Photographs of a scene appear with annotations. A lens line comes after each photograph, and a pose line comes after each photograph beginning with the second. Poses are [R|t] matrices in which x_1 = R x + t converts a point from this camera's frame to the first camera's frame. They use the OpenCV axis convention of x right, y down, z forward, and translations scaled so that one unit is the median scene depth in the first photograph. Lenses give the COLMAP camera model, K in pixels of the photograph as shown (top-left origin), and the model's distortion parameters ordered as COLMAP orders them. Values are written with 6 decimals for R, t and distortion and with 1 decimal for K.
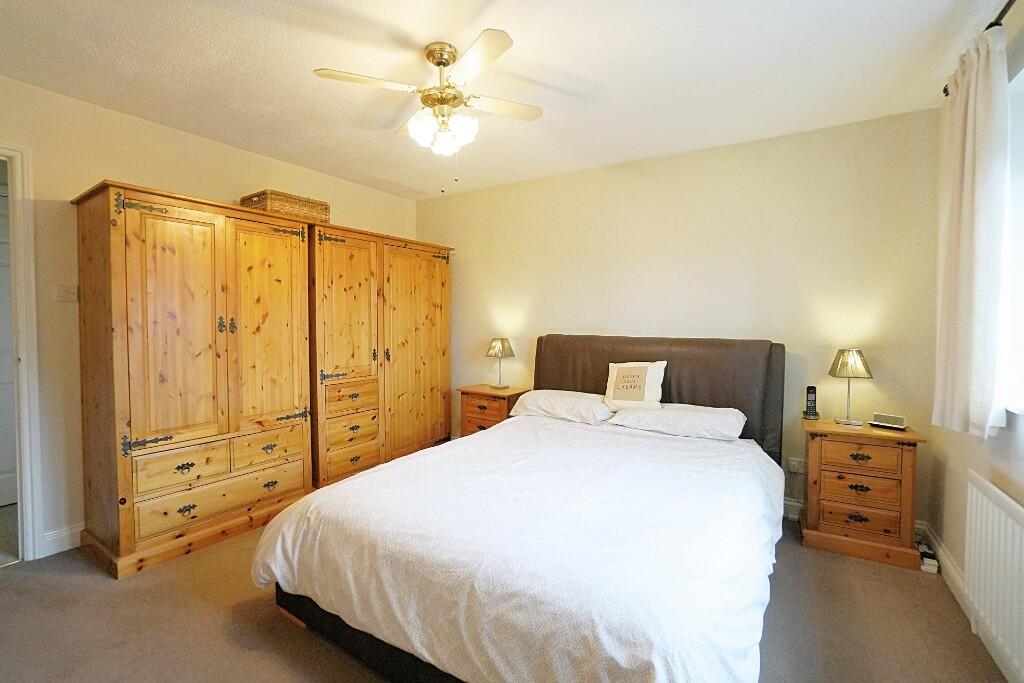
lens RADIAL K [[464.1, 0, 515.9], [0, 464.1, 343.3], [0, 0, 1]] dist [-0.020230, 0.003417]
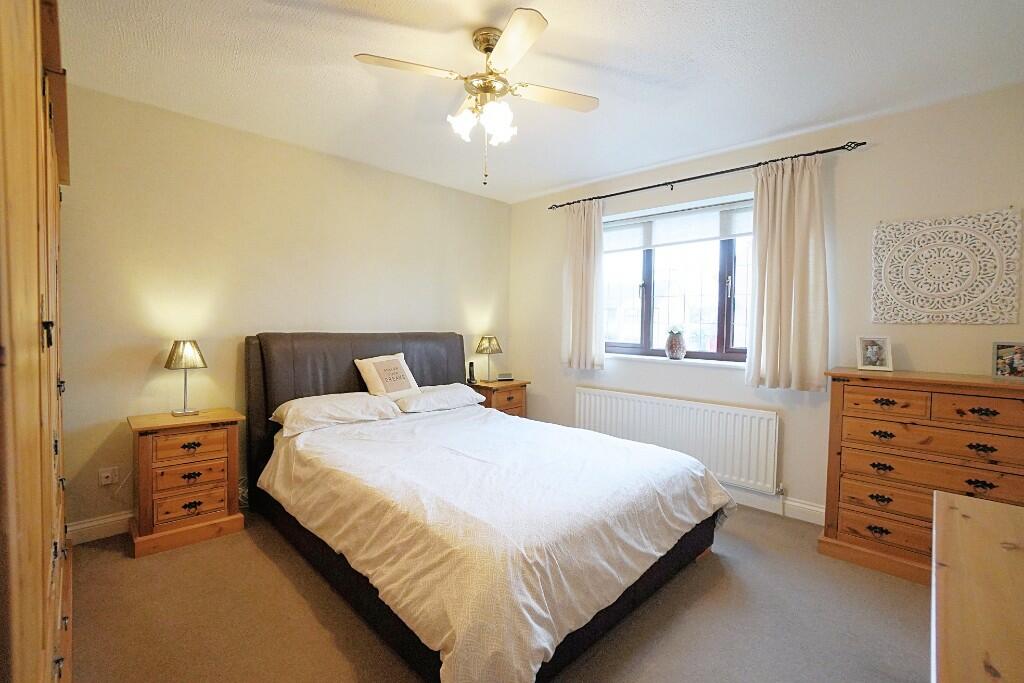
lens RADIAL K [[464.1, 0, 507.6], [0, 464.1, 335.4], [0, 0, 1]] dist [-0.020230, 0.003417]
pose [[0.161328, -0.026575, 0.986543, -0.758254], [0.023772, 0.999452, 0.023035, -0.023808], [-0.986615, 0.019736, 0.161871, 0.551849]]
